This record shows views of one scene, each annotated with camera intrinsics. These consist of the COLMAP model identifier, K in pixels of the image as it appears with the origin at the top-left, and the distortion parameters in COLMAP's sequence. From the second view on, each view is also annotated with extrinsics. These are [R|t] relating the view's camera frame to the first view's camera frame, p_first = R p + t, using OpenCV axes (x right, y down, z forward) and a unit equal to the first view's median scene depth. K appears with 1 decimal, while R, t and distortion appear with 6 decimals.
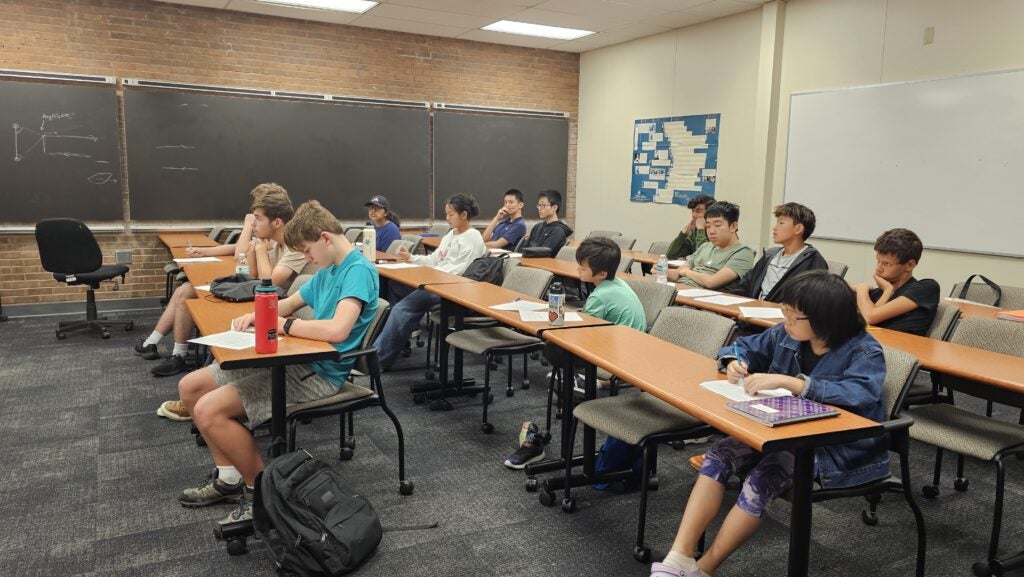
lens RADIAL K [[743.5, 0, 522.2], [0, 743.5, 279.6], [0, 0, 1]] dist [0.039817, -0.015000]
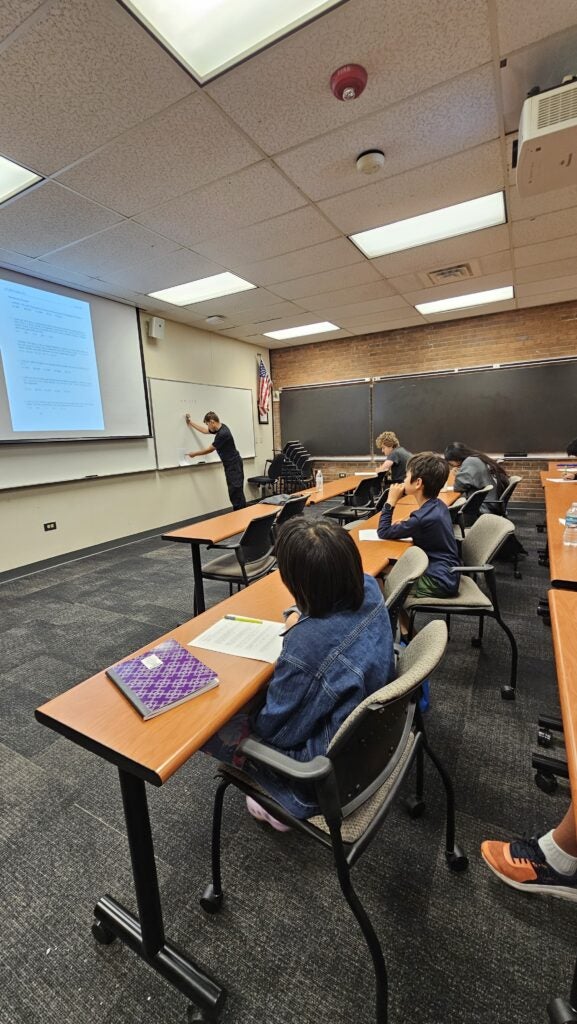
lens RADIAL K [[416.9, 0, 286.7], [0, 416.9, 506.7], [0, 0, 1]] dist [0.007433, -0.000355]
pose [[0.530944, 0.099796, -0.841510, 0.232034], [-0.062249, 0.994952, 0.078718, -0.018160], [0.845118, 0.010588, 0.534475, 0.258067]]
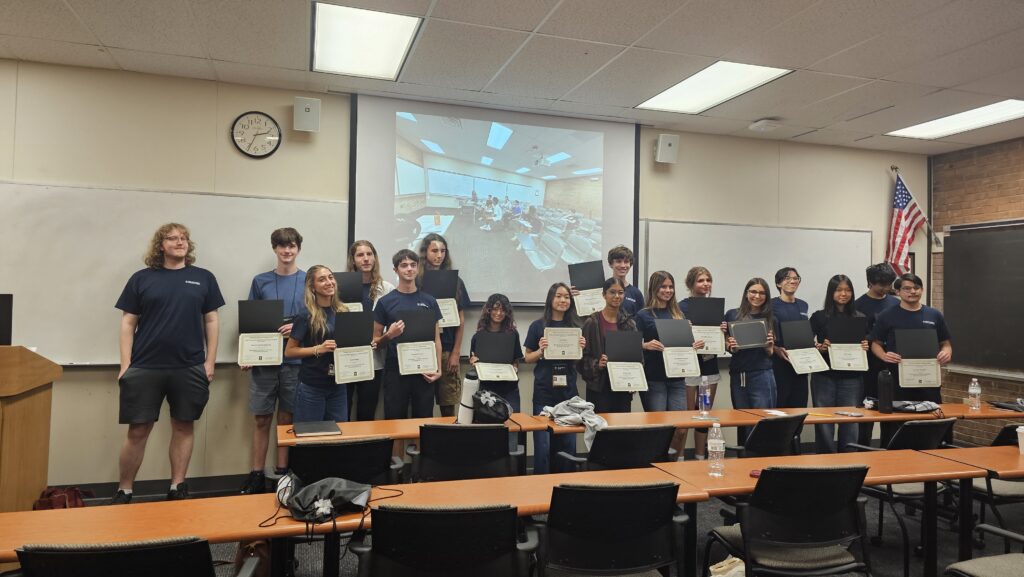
lens RADIAL K [[675.7, 0, 520.4], [0, 675.7, 259.2], [0, 0, 1]] dist [0.007223, -0.013581]
pose [[-0.195941, -0.070101, -0.978107, 0.255787], [-0.163340, 0.985840, -0.037934, -0.070433], [0.966916, 0.152331, -0.204617, 0.462739]]
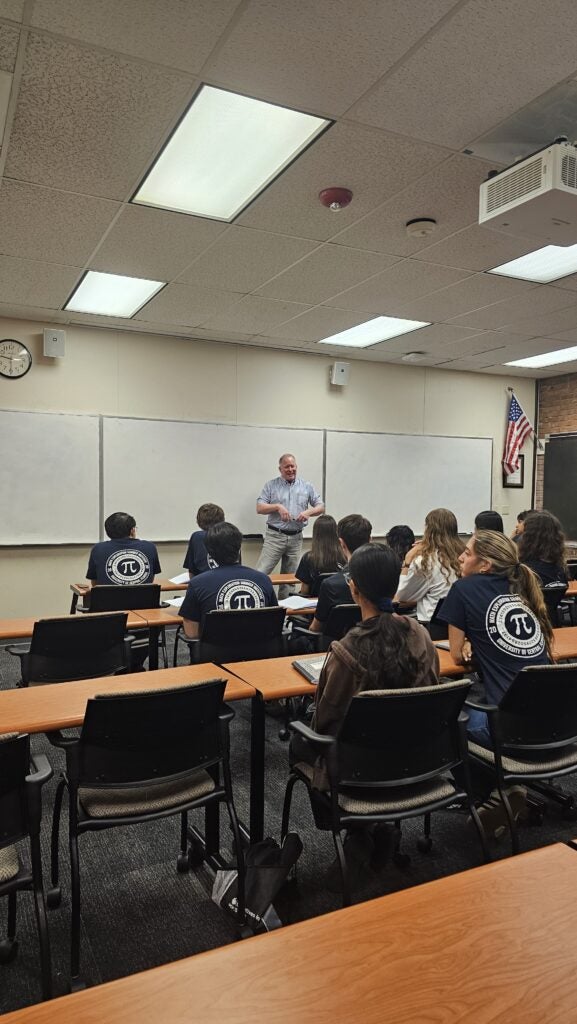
lens RADIAL K [[675.7, 0, 283.5], [0, 675.7, 515.0], [0, 0, 1]] dist [0.007223, -0.013581]
pose [[-0.047404, 0.009208, -0.998833, 0.460142], [-0.151557, 0.988314, 0.016304, -0.052176], [0.987311, 0.152153, -0.045455, 0.442573]]
